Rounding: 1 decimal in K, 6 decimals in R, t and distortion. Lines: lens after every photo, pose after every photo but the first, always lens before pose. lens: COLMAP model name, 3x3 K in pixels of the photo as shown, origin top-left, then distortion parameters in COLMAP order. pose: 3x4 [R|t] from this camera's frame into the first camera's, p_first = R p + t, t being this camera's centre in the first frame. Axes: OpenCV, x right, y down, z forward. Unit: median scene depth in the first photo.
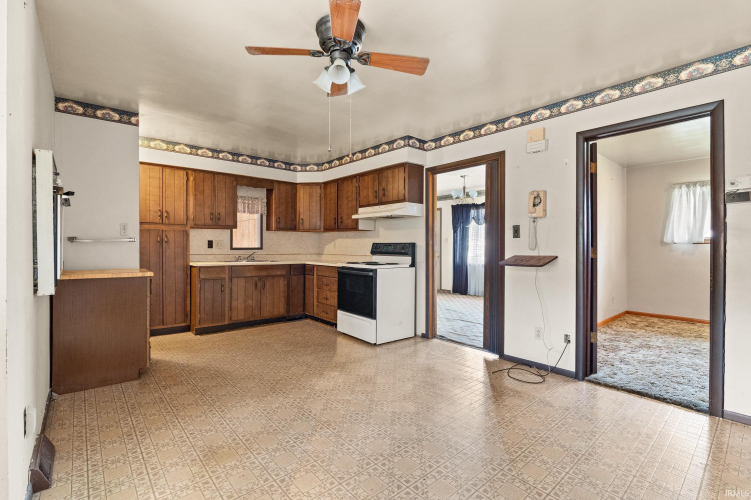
lens RADIAL K [[339.1, 0, 367.4], [0, 339.1, 247.2], [0, 0, 1]] dist [-0.010878, 0.000965]
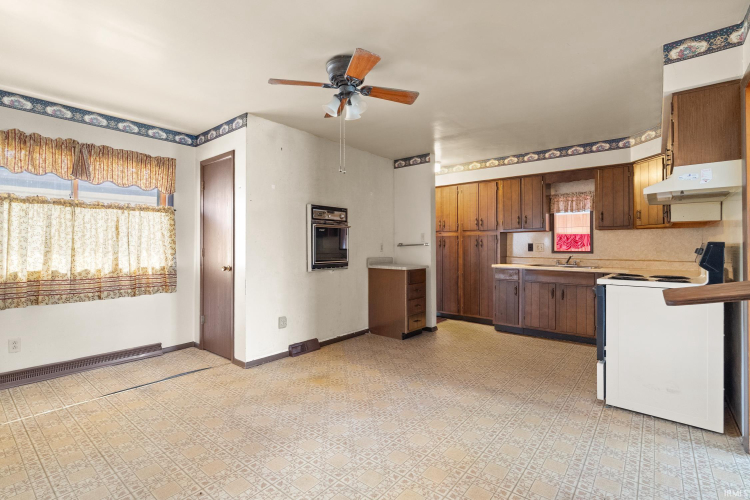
lens RADIAL K [[338.7, 0, 365.7], [0, 338.7, 243.9], [0, 0, 1]] dist [-0.010878, 0.000965]
pose [[0.186112, -0.017289, -0.982376, 0.472453], [-0.004252, 0.999822, -0.018402, 0.001948], [0.982519, 0.007602, 0.186006, 0.366059]]
